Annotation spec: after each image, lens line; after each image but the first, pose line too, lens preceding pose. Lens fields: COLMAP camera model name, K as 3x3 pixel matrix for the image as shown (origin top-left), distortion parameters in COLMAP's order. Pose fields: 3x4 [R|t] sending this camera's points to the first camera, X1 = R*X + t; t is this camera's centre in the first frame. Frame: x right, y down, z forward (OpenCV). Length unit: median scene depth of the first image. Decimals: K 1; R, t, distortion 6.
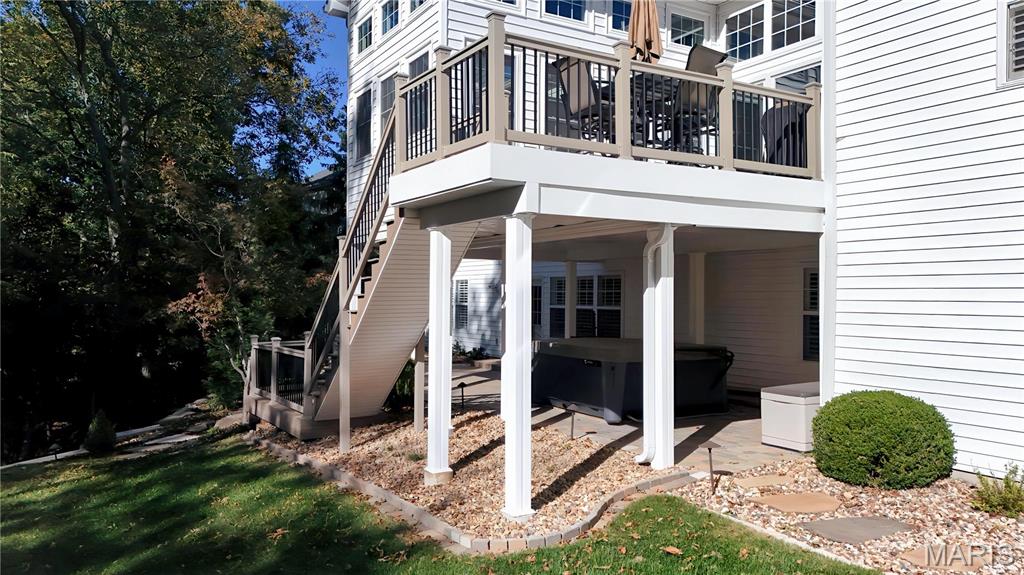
lens RADIAL K [[739.2, 0, 512.0], [0, 739.2, 287.5], [0, 0, 1]] dist [0.092769, -0.000916]
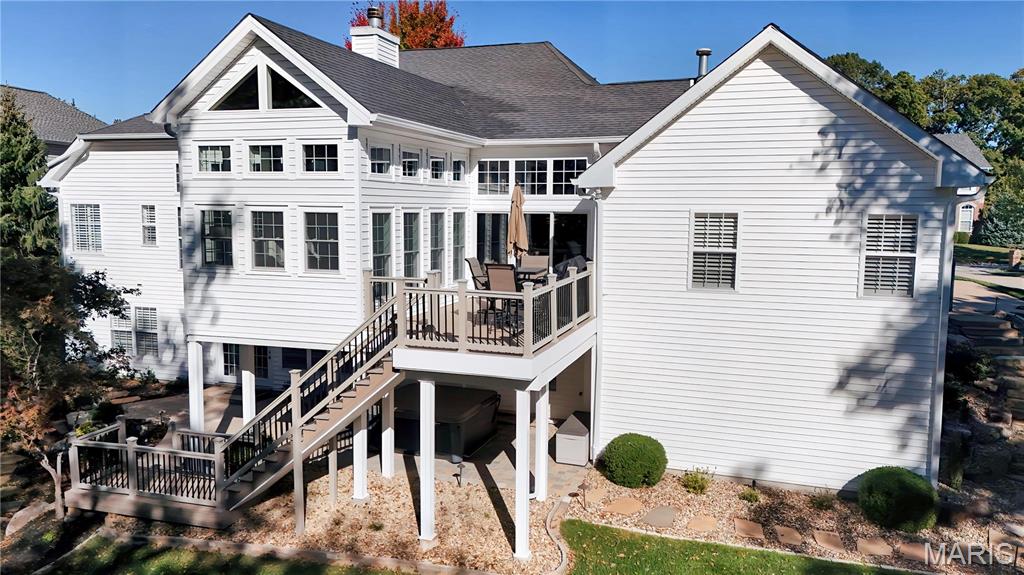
lens RADIAL K [[752.5, 0, 512.0], [0, 752.5, 287.5], [0, 0, 1]] dist [0.107395, -0.148491]
pose [[0.769600, -0.074233, 0.634197, -0.885178], [-0.004762, 0.992524, 0.121953, -0.437571], [-0.638509, -0.096875, 0.763493, -0.234947]]
